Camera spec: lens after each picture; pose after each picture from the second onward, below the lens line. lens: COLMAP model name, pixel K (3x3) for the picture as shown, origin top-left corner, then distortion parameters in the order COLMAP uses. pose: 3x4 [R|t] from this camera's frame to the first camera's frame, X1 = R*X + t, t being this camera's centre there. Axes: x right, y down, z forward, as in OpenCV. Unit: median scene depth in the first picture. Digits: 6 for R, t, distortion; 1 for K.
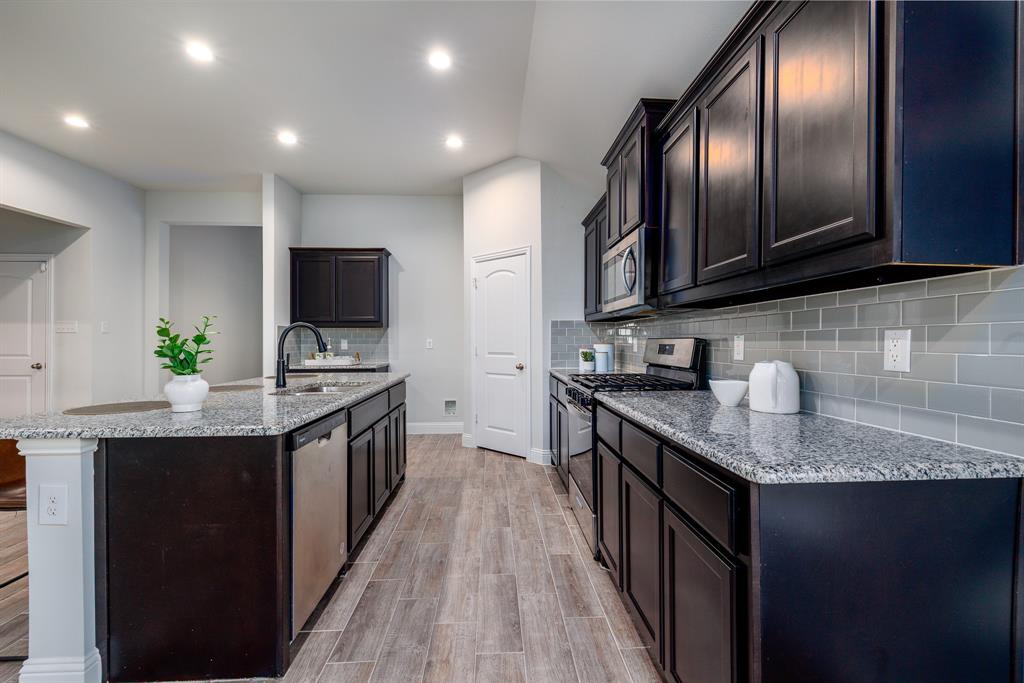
lens RADIAL K [[429.7, 0, 509.2], [0, 429.7, 342.7], [0, 0, 1]] dist [0.001033, 0.000070]
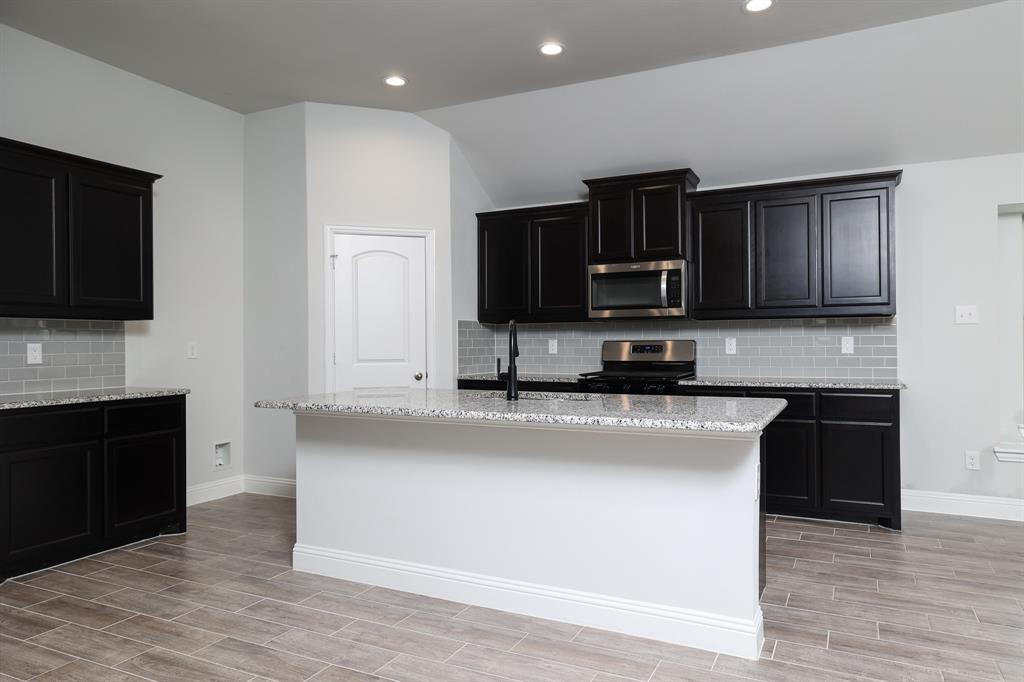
lens RADIAL K [[685.9, 0, 515.3], [0, 685.9, 342.3], [0, 0, 1]] dist [0.021039, -0.000670]
pose [[0.461303, 0.001660, 0.887241, -1.498154], [0.008149, 0.999948, -0.006107, 0.003825], [-0.887205, 0.010047, 0.461266, 0.360345]]
